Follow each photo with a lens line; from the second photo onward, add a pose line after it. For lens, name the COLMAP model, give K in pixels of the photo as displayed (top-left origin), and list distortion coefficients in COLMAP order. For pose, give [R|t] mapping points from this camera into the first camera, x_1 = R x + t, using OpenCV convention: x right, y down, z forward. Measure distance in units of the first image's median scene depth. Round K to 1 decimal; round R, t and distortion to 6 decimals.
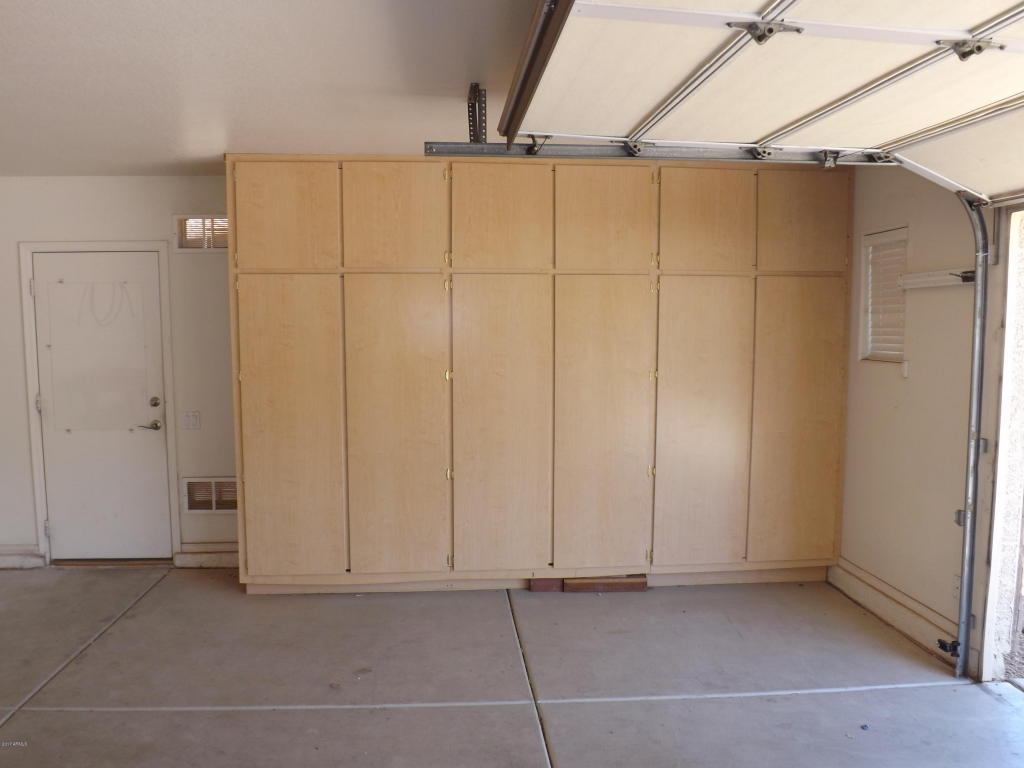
lens RADIAL K [[737.4, 0, 510.9], [0, 737.4, 381.1], [0, 0, 1]] dist [-0.073142, 0.007458]
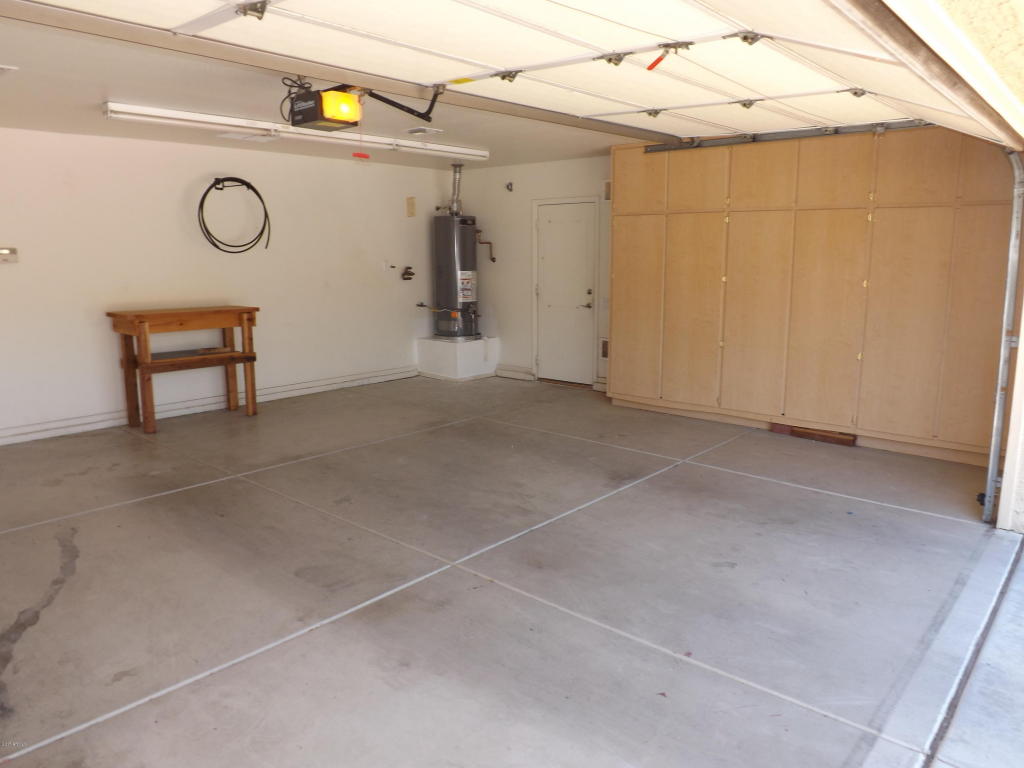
lens RADIAL K [[737.4, 0, 511.4], [0, 737.4, 384.0], [0, 0, 1]] dist [-0.073142, 0.007458]
pose [[0.691507, 0.125211, -0.711435, 0.678533], [-0.048681, 0.990702, 0.127044, 0.034395], [0.720727, -0.053218, 0.691173, -0.360534]]
